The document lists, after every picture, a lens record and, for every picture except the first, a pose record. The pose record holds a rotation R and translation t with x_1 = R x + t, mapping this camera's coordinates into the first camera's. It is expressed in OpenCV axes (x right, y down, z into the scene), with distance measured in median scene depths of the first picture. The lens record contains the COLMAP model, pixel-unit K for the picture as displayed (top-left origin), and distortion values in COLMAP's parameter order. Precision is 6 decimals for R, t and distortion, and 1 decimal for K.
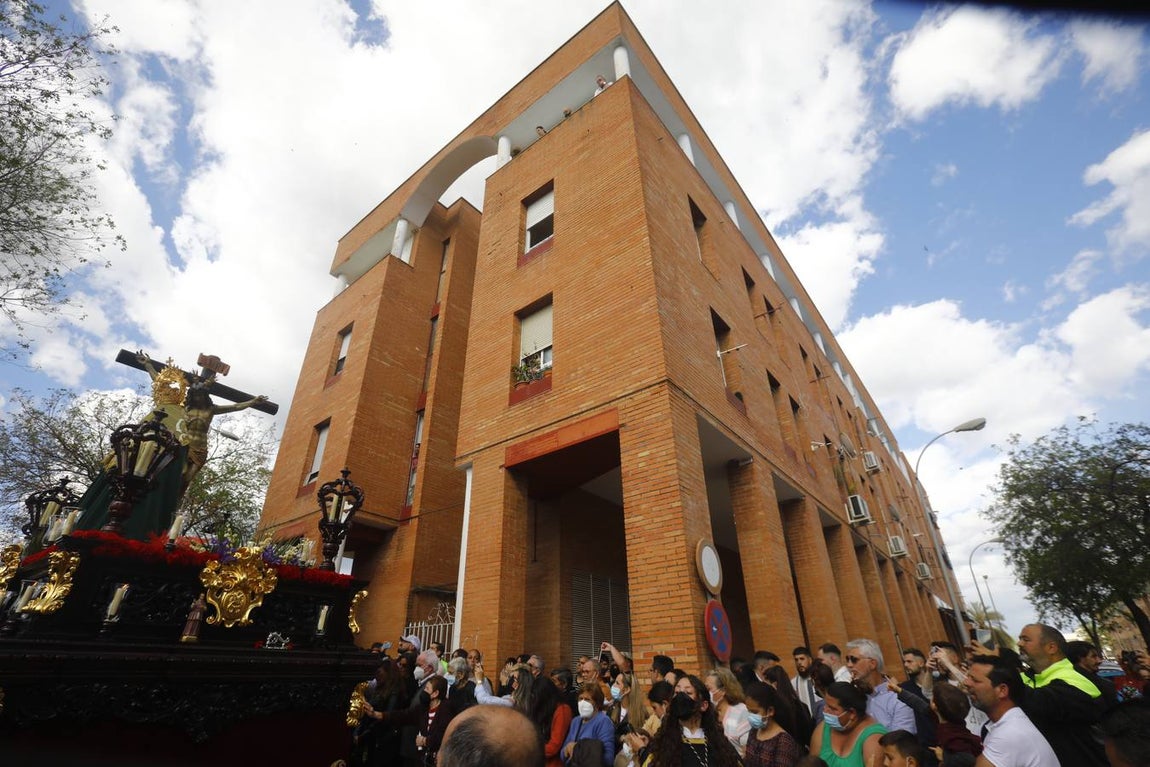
lens RADIAL K [[528.3, 0, 565.8], [0, 528.3, 387.1], [0, 0, 1]] dist [-0.081088, 0.032360]
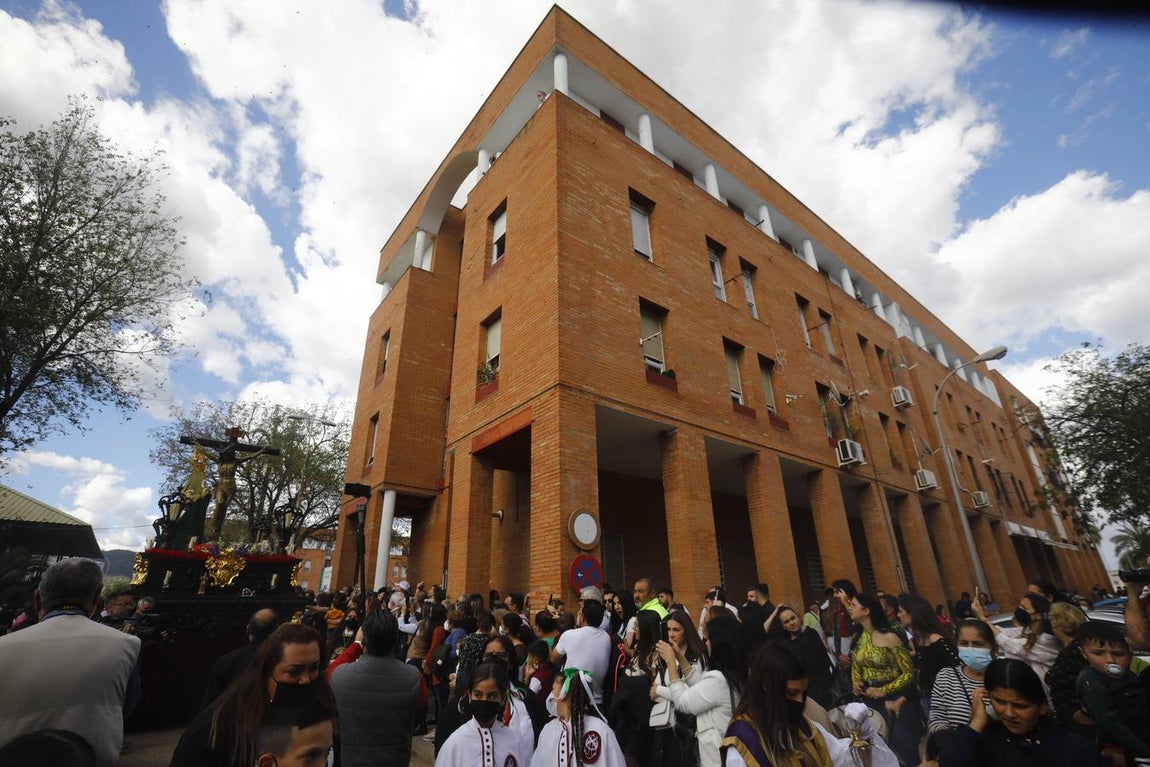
lens RADIAL K [[528.3, 0, 565.8], [0, 528.3, 387.1], [0, 0, 1]] dist [-0.081088, 0.032360]
pose [[0.973568, -0.099328, -0.205669, 0.333200], [0.121008, 0.988034, 0.095638, -0.088656], [0.193708, -0.117998, 0.973937, -0.163204]]
